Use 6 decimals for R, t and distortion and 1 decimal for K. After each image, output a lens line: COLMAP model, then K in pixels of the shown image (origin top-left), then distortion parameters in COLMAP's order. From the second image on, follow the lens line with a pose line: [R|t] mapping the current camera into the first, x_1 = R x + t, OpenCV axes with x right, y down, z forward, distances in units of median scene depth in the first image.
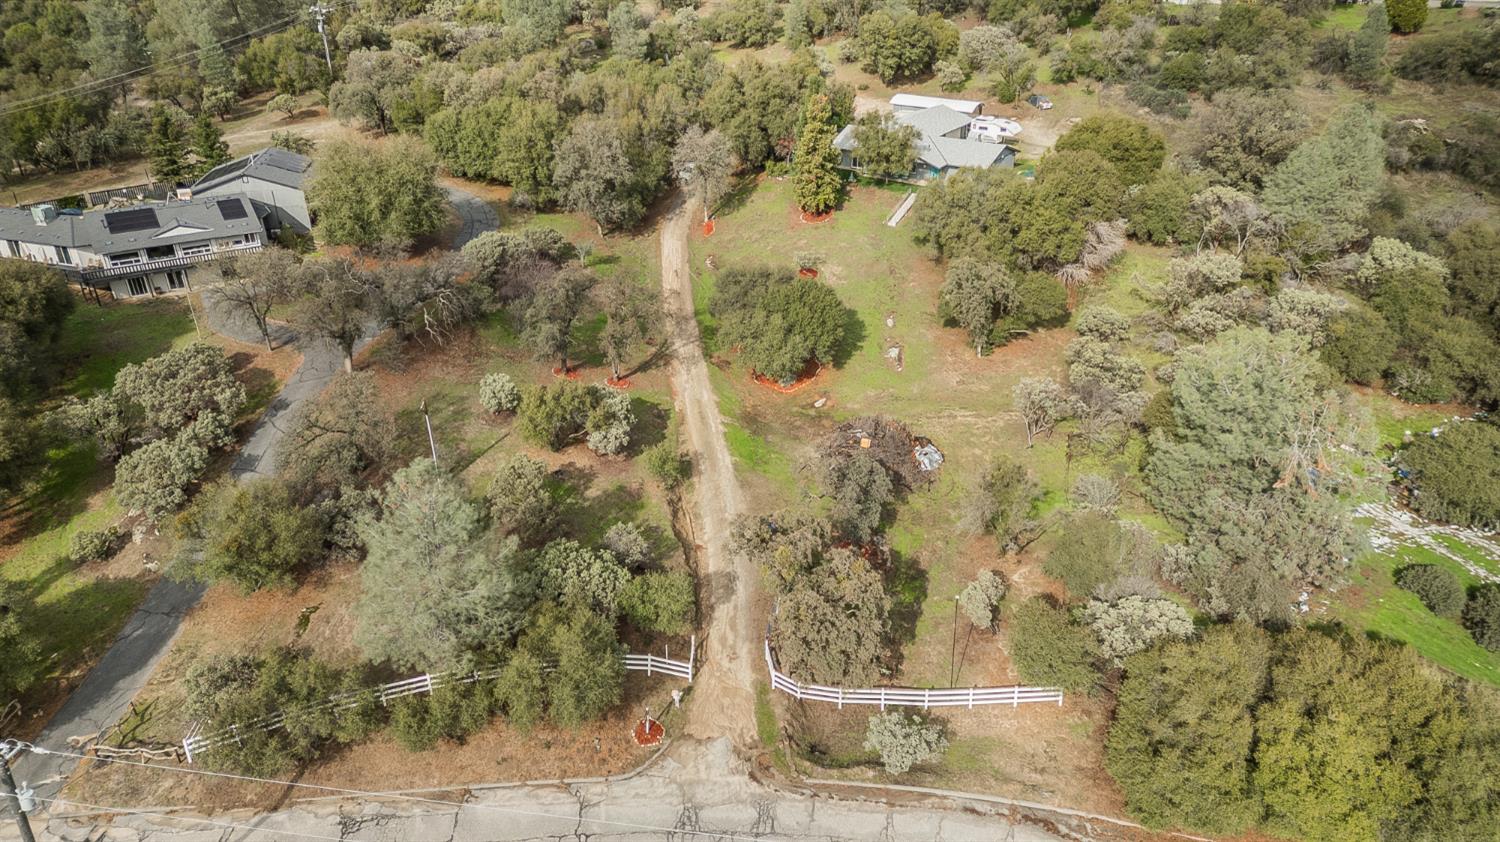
lens RADIAL K [[1049.9, 0, 747.3], [0, 1049.9, 402.8], [0, 0, 1]] dist [0.085213, -0.052872]
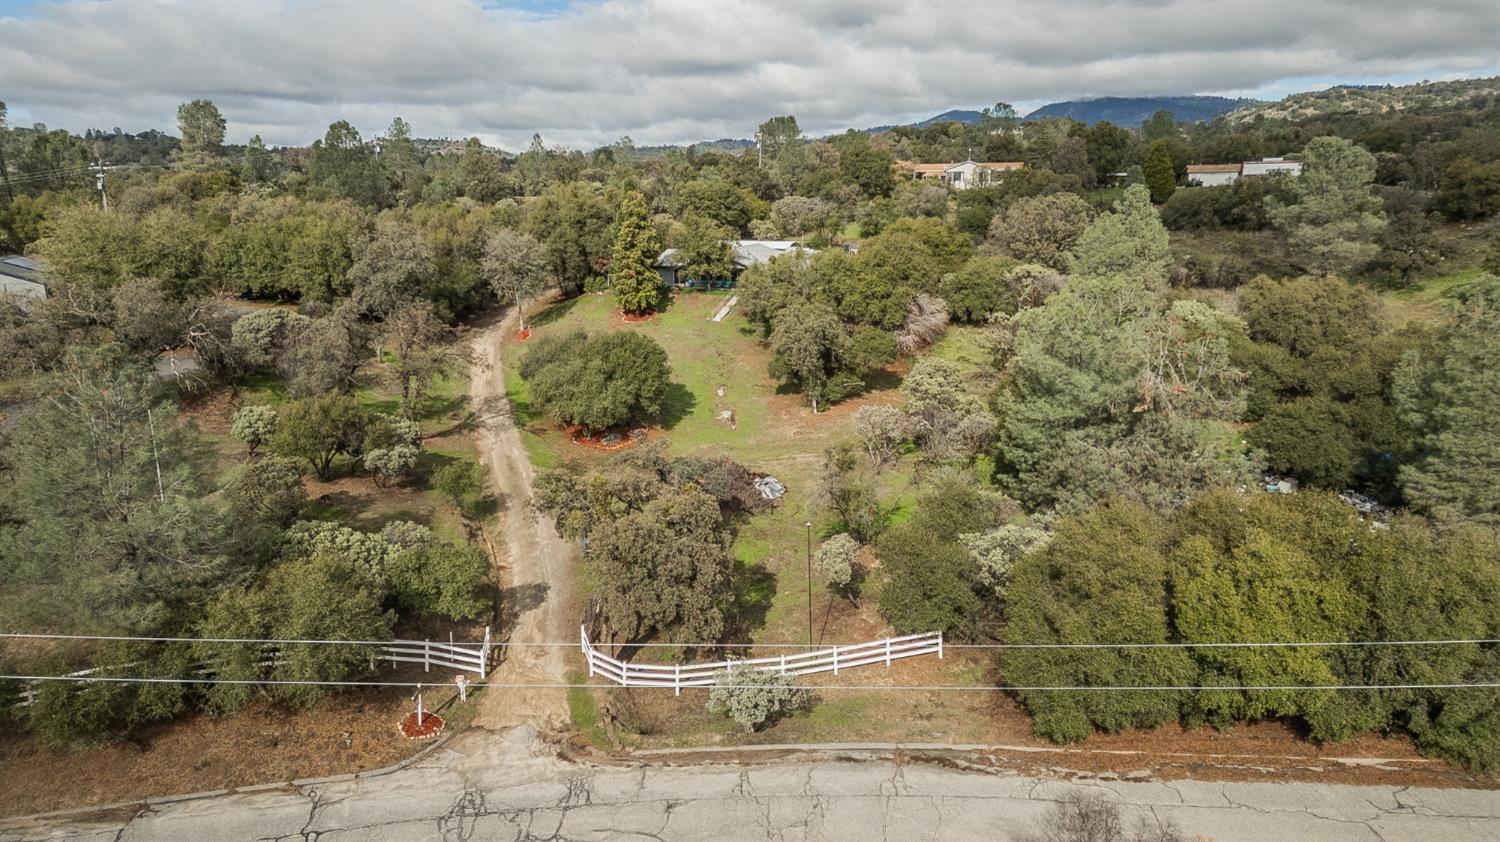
lens RADIAL K [[1037.2, 0, 748.6], [0, 1037.2, 422.7], [0, 0, 1]] dist [0.074059, -0.040262]
pose [[0.987288, -0.033112, 0.155457, 0.025613], [0.072967, 0.963328, -0.258216, 0.298700], [-0.141206, 0.266277, 0.953497, 0.192628]]
